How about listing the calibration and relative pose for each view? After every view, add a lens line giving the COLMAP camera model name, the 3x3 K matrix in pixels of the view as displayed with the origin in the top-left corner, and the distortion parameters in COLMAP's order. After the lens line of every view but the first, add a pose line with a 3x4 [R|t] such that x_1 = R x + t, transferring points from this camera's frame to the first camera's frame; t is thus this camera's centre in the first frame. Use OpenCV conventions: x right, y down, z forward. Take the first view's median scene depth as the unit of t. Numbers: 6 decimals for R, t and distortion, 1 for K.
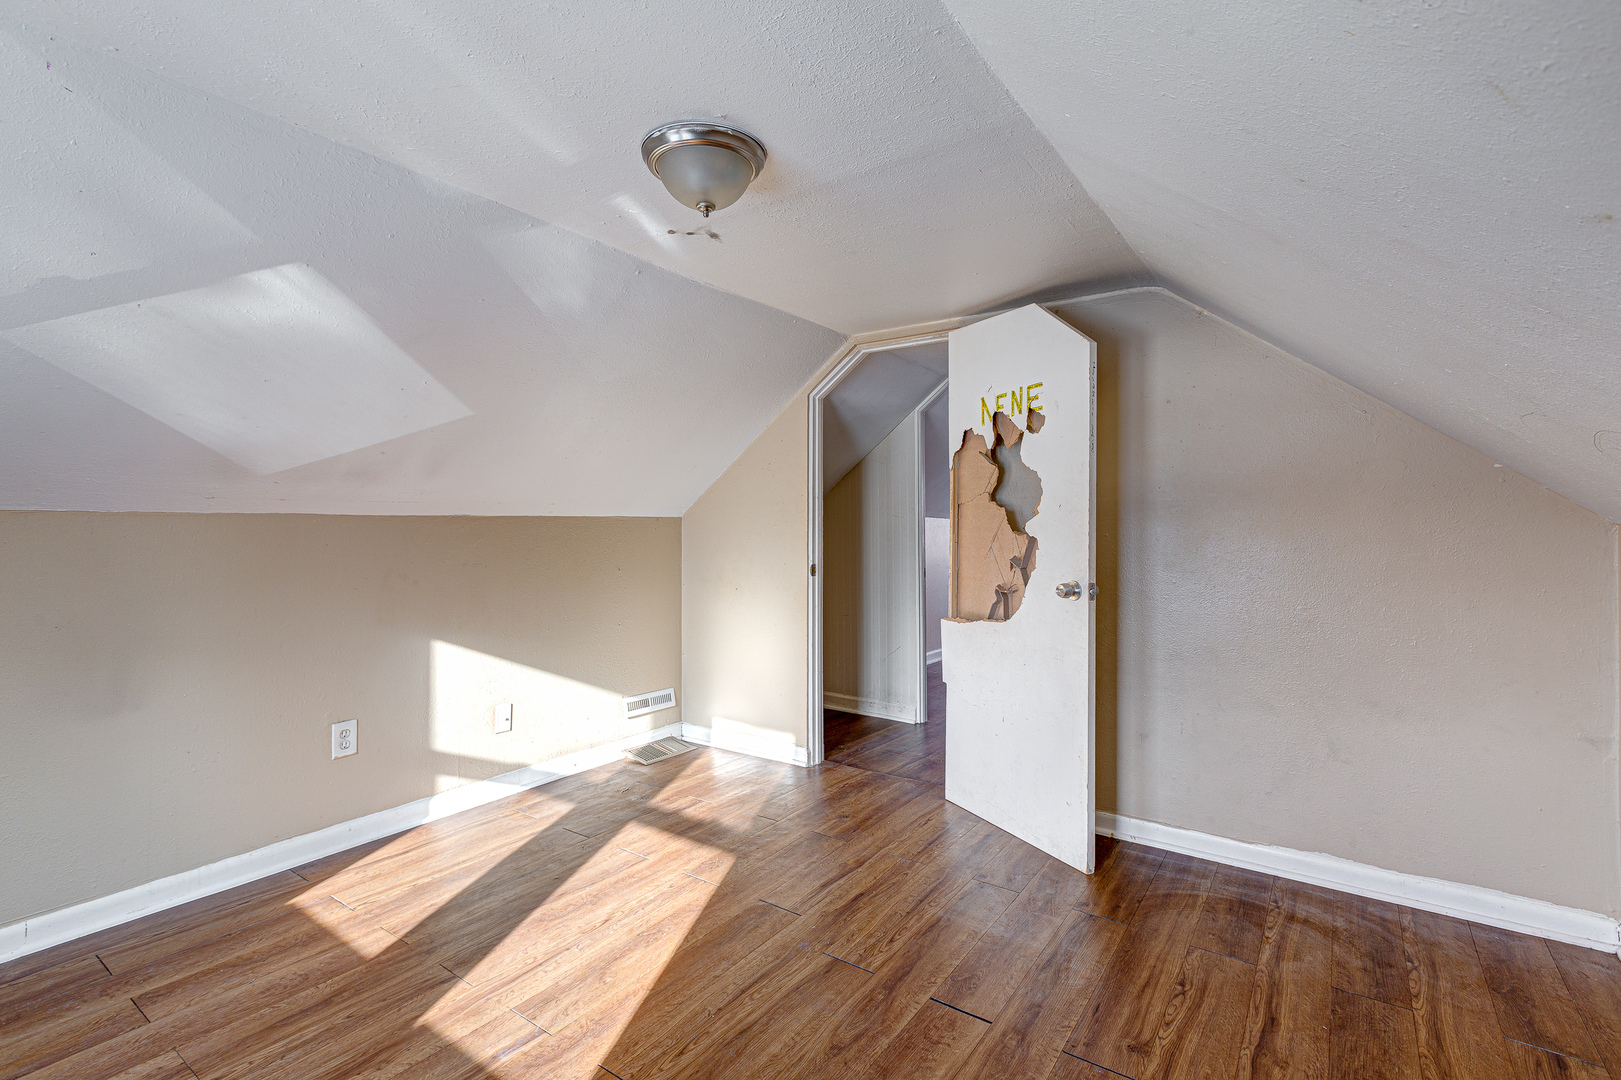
lens RADIAL K [[743.5, 0, 801.0], [0, 743.5, 531.4], [0, 0, 1]] dist [0.000434, -0.000194]
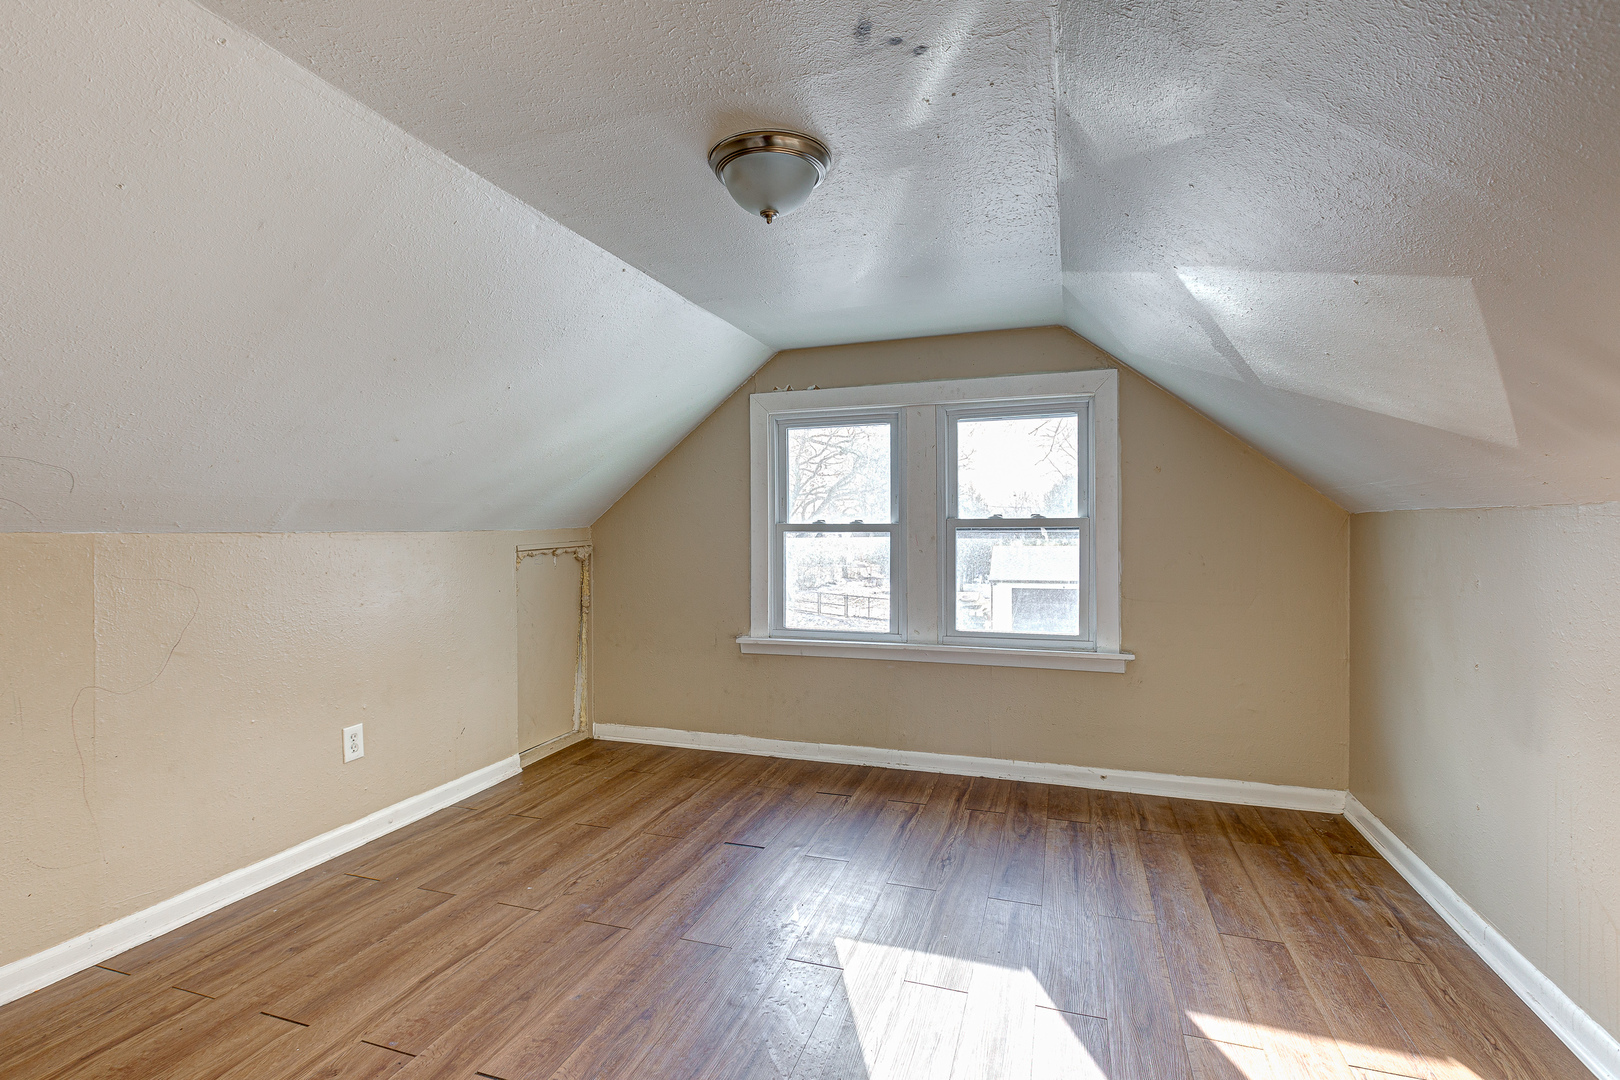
lens RADIAL K [[743.1, 0, 800.5], [0, 743.1, 531.4], [0, 0, 1]] dist [0.000434, -0.000194]
pose [[-0.955794, 0.010091, -0.293865, 0.136531], [0.006469, 0.999891, 0.013293, -0.017087], [0.293967, 0.010804, -0.955754, 1.994997]]
